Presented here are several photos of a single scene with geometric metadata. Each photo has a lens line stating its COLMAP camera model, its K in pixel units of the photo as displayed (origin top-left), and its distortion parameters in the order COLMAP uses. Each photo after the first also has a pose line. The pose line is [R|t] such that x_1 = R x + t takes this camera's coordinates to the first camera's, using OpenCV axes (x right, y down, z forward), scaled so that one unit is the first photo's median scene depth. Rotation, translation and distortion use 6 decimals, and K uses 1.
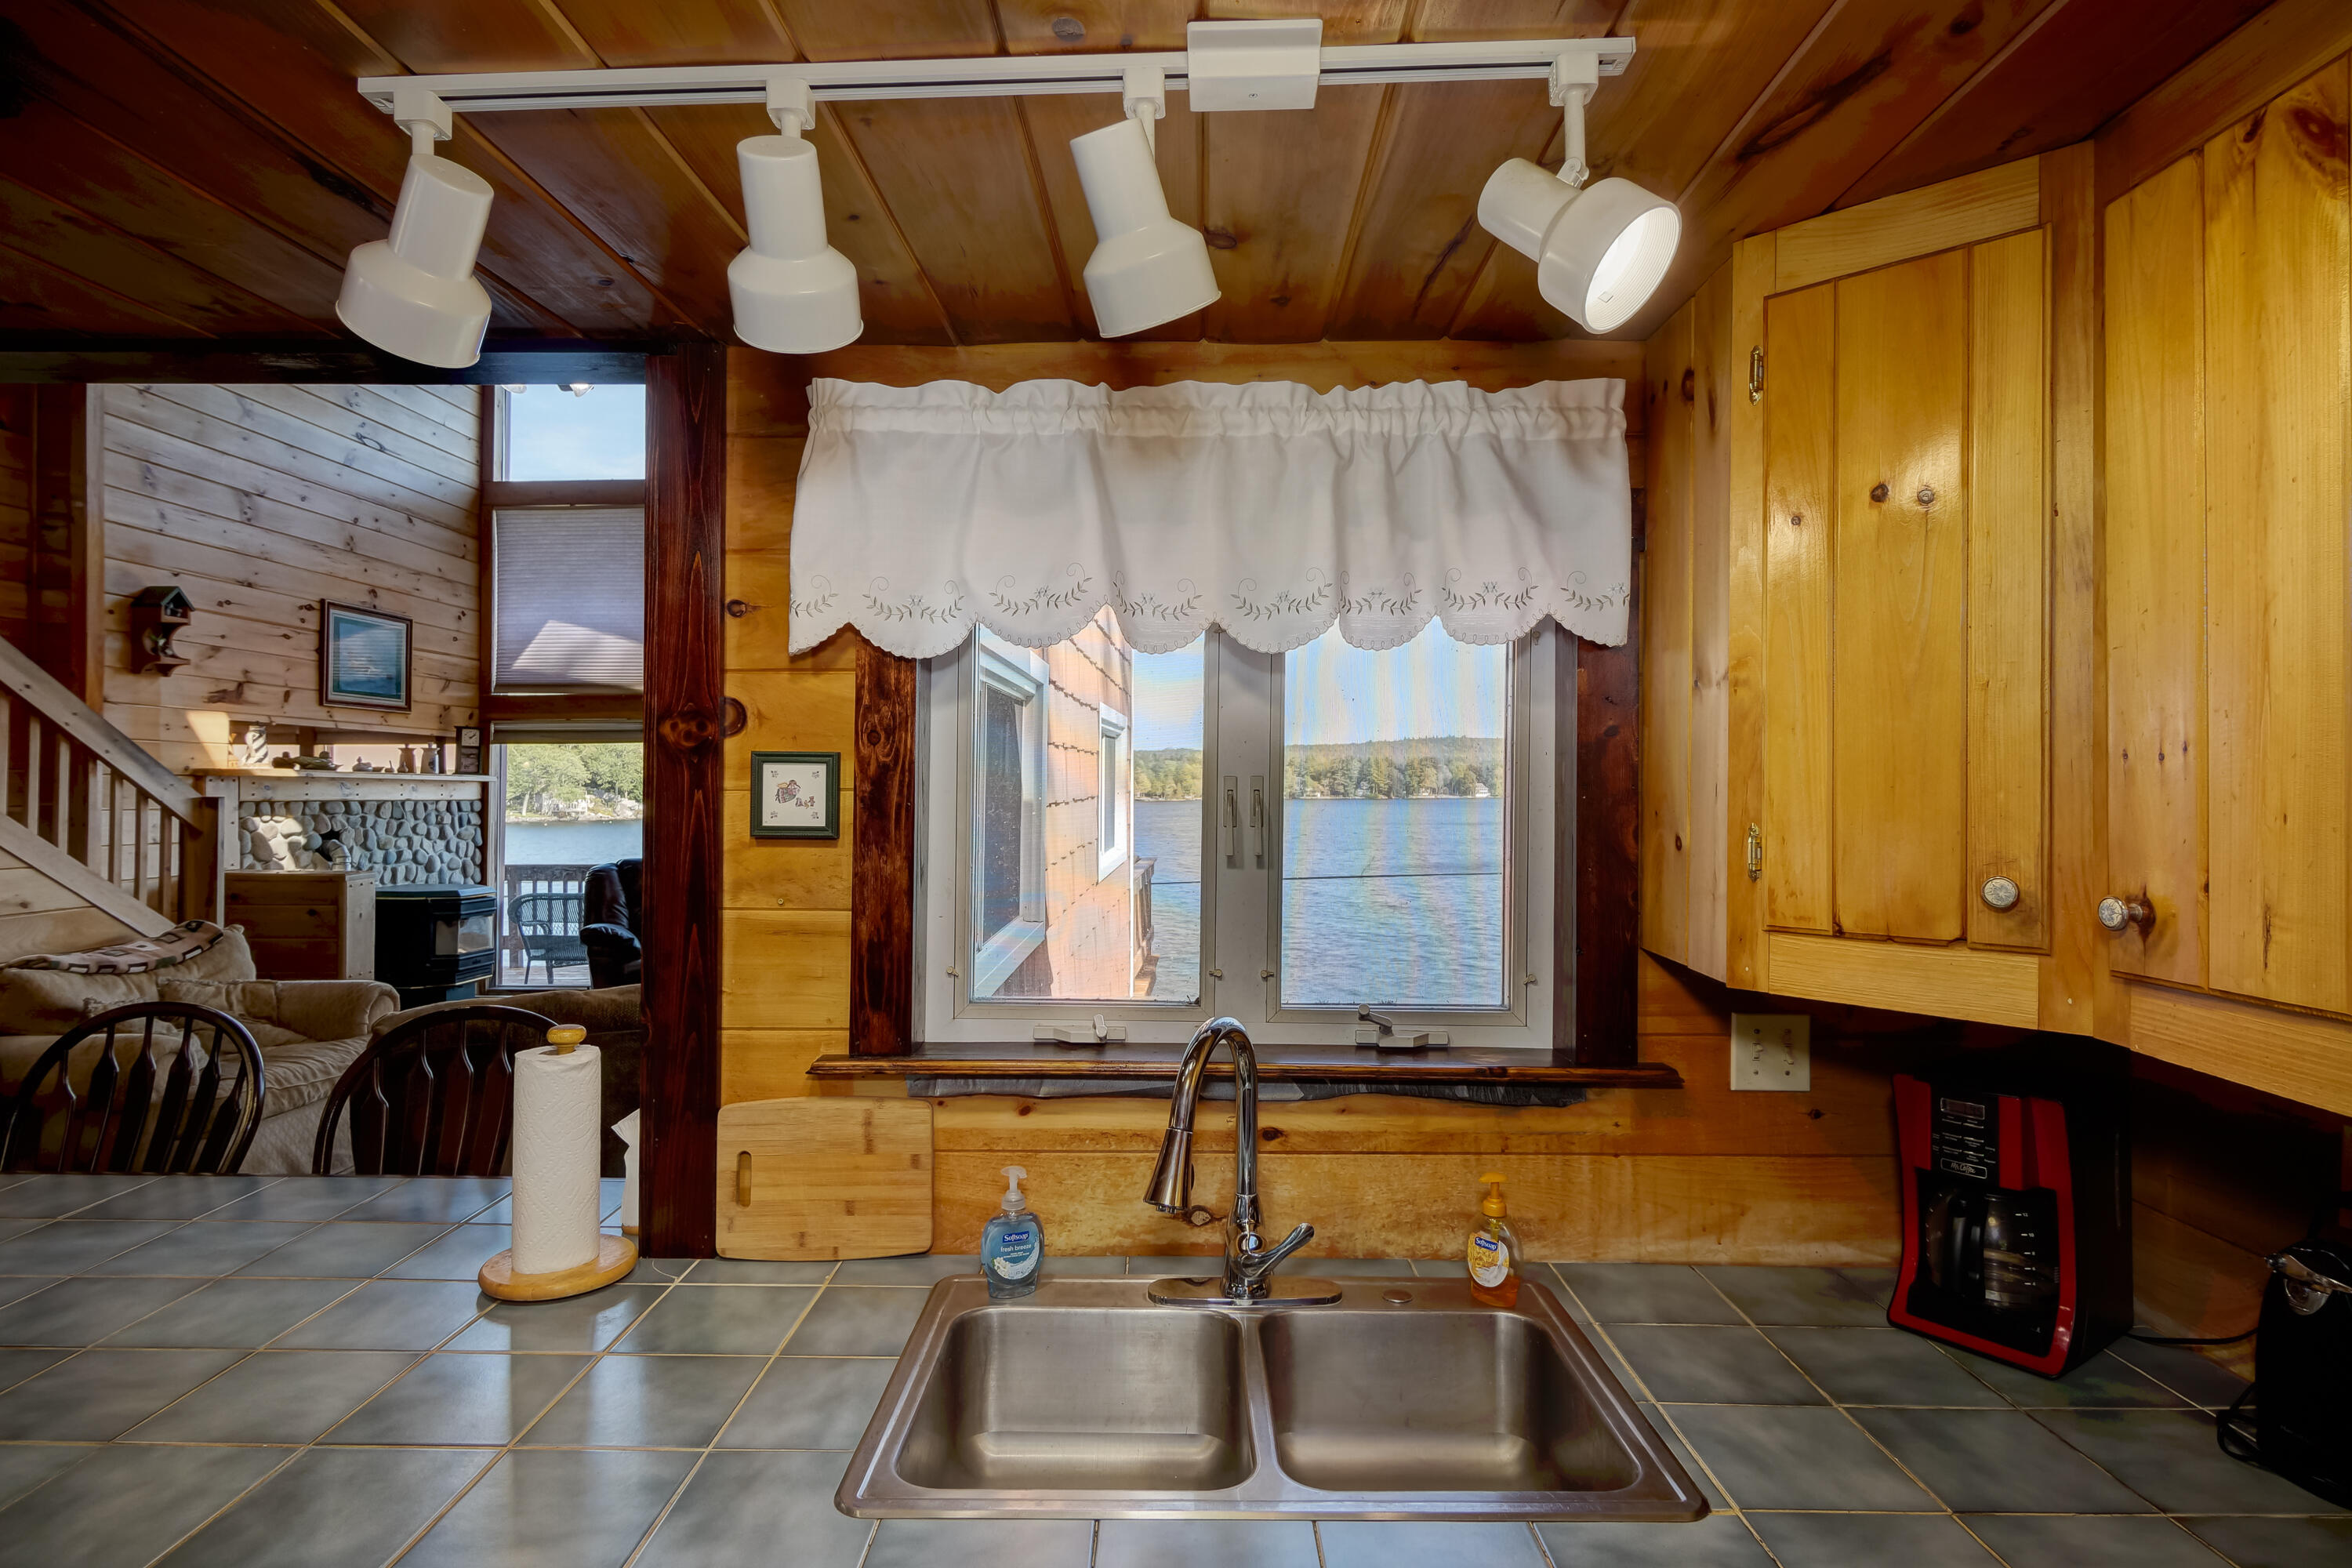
lens RADIAL K [[1223.3, 0, 1192.8], [0, 1223.3, 775.8], [0, 0, 1]] dist [-0.000391, 0.000923]
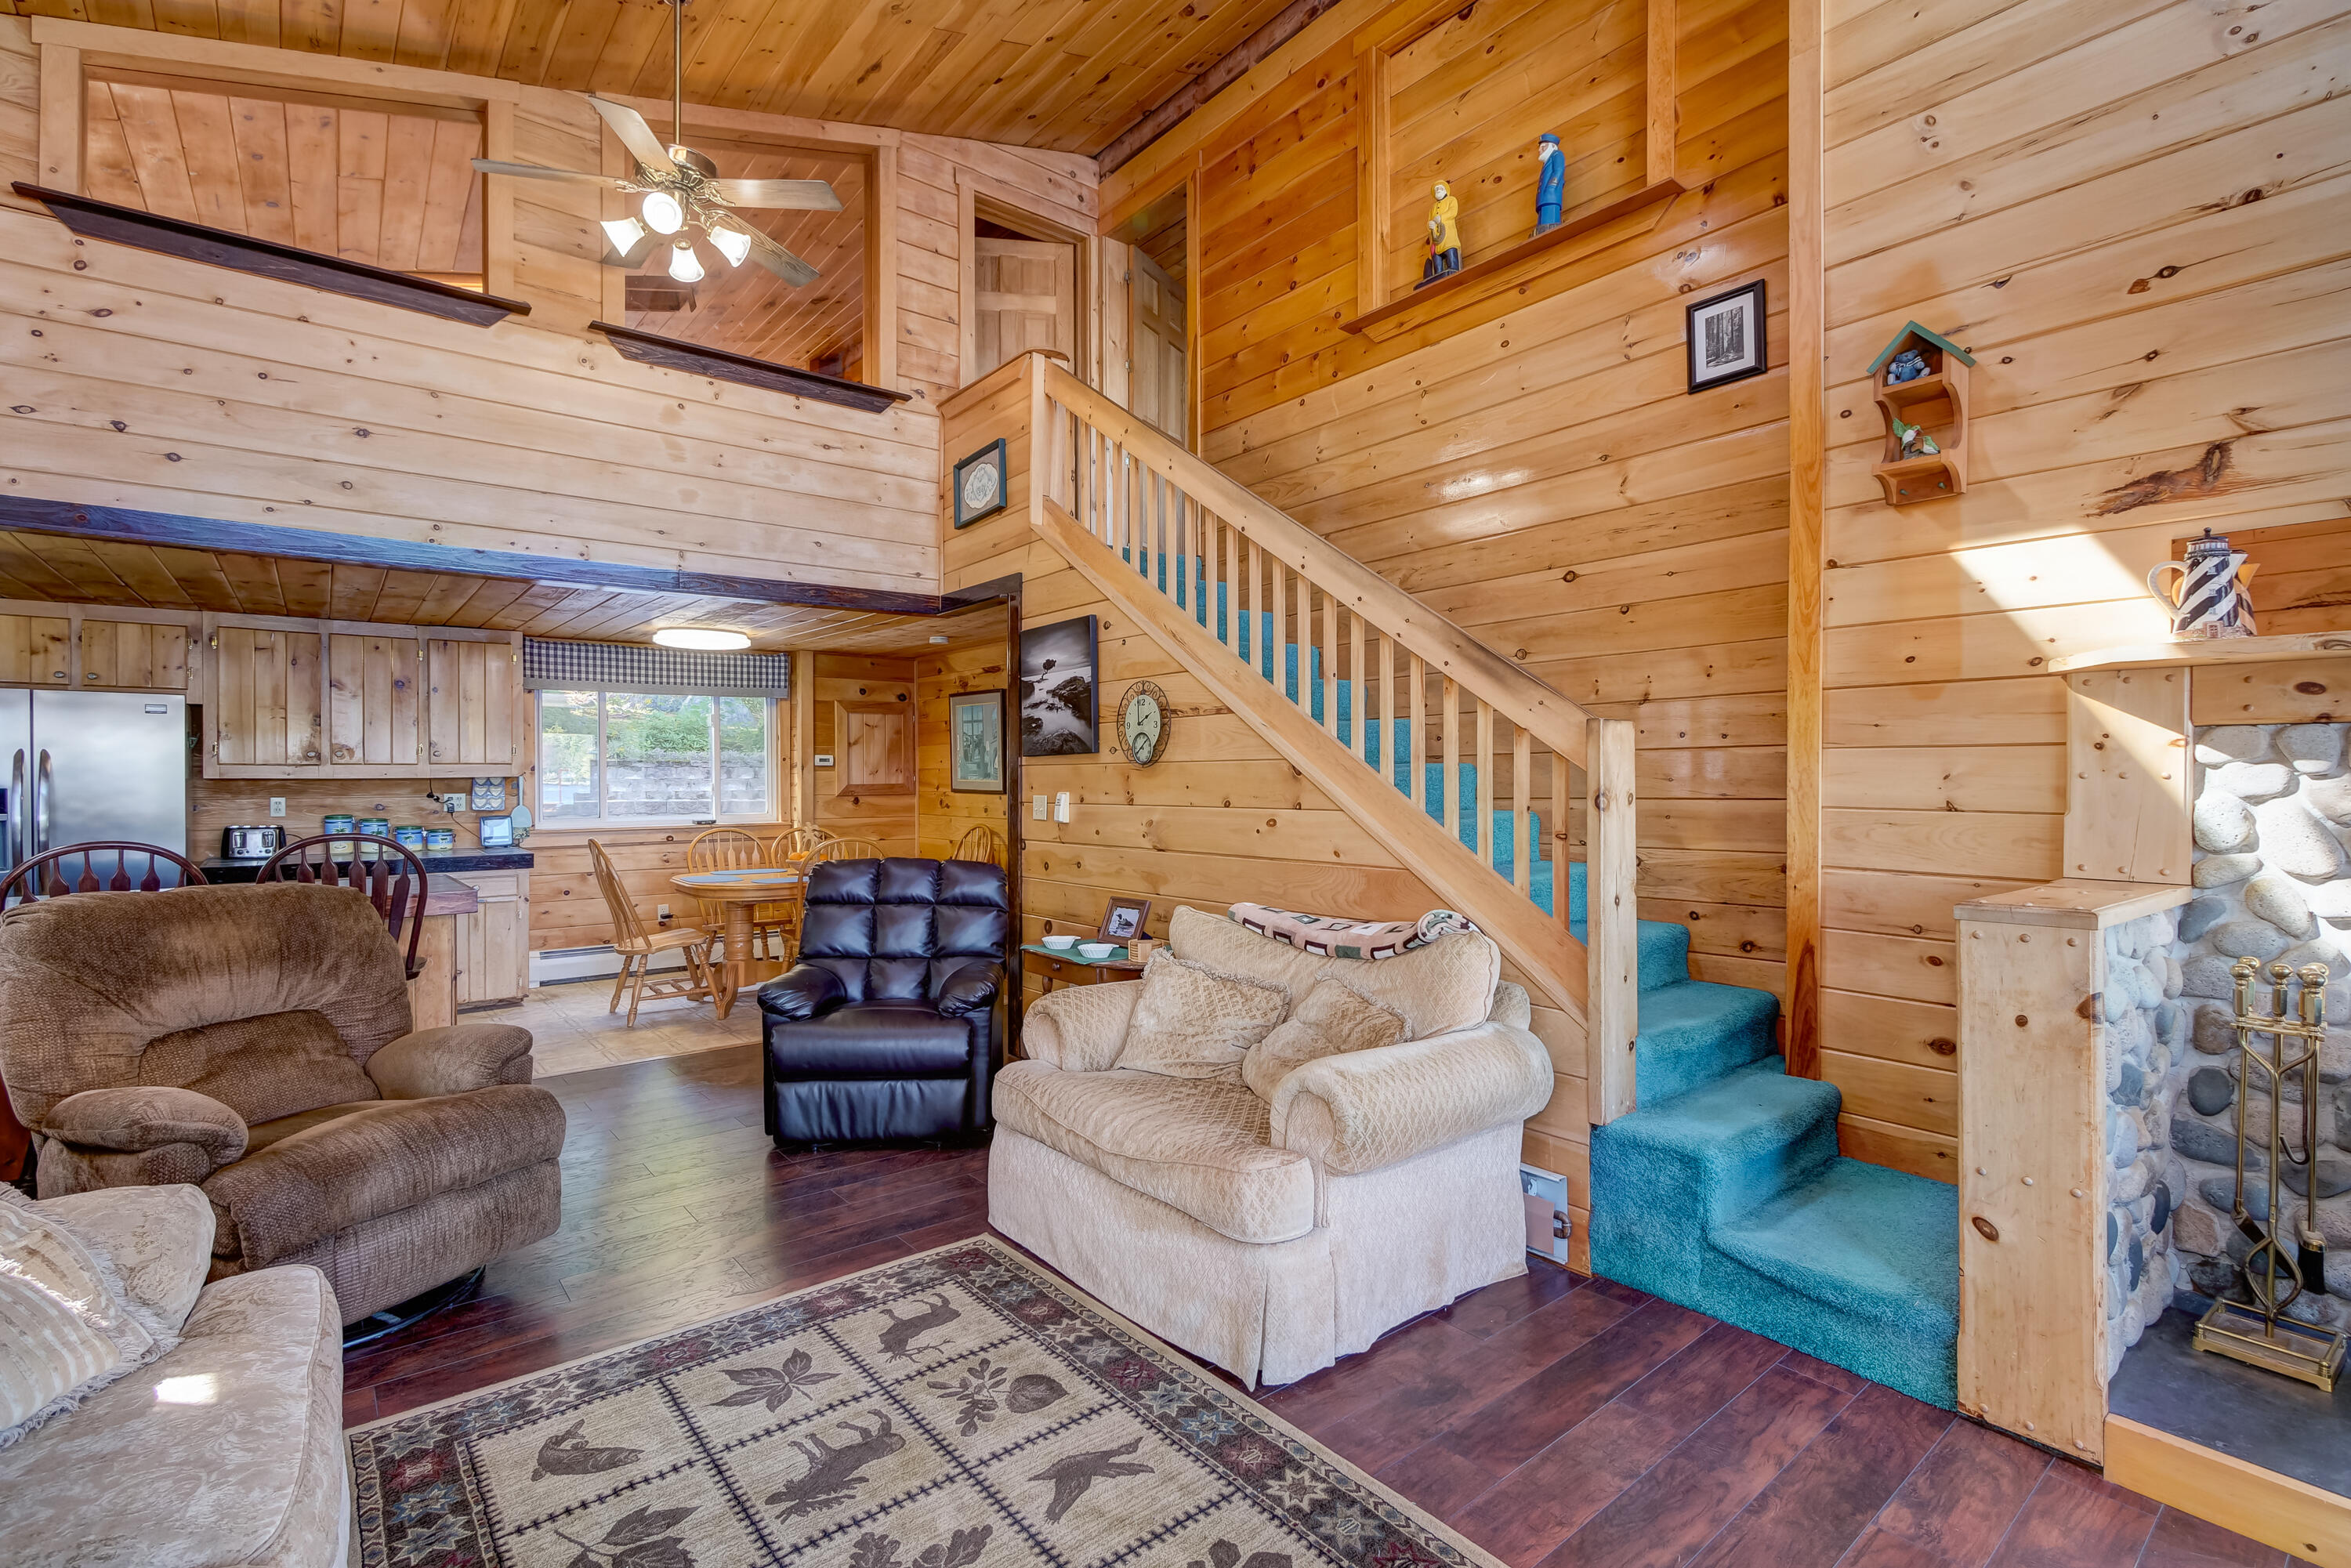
lens RADIAL K [[1056.3, 0, 1175.5], [0, 1056.3, 784.0], [0, 0, 1]] dist [-0.001534, -0.000532]
pose [[-0.768246, -0.002583, -0.640149, -1.022271], [0.001575, 0.999981, -0.005924, 0.159194], [0.640152, -0.005559, -0.768228, 3.929688]]
